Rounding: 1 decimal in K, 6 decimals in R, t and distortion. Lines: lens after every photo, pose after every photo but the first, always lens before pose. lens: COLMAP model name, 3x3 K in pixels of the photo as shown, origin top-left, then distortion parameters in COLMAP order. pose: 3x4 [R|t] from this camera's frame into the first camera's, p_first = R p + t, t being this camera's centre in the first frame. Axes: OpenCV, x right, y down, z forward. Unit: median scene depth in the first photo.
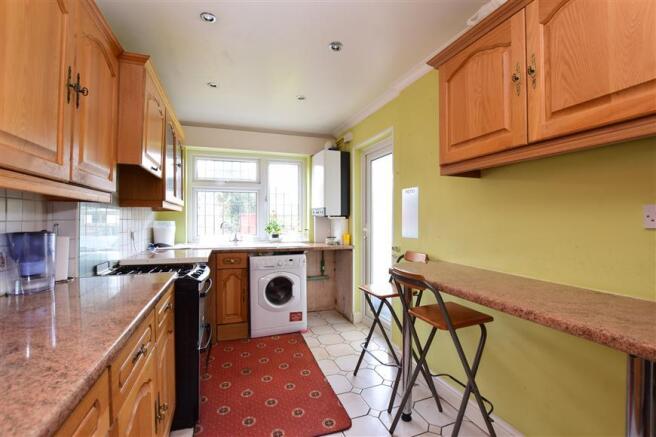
lens RADIAL K [[291.7, 0, 327.3], [0, 291.7, 218.0], [0, 0, 1]] dist [-0.016269, 0.001033]
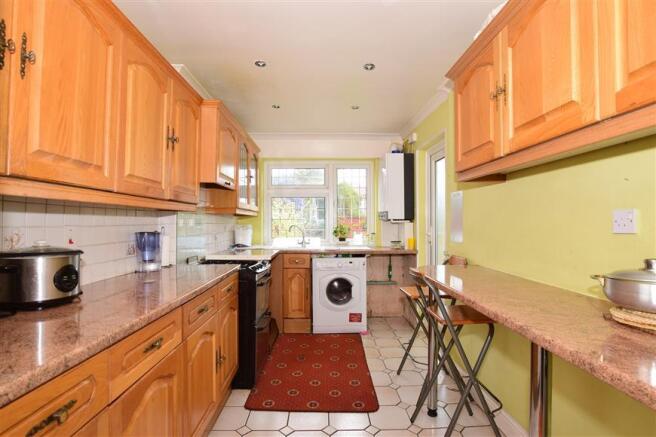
lens RADIAL K [[337.4, 0, 328.2], [0, 337.4, 217.2], [0, 0, 1]] dist [-0.001894, -0.000295]
pose [[0.949357, -0.005643, -0.314149, 0.189647], [0.002068, 0.999929, -0.011713, -0.002683], [0.314193, 0.010470, 0.949301, -0.174983]]
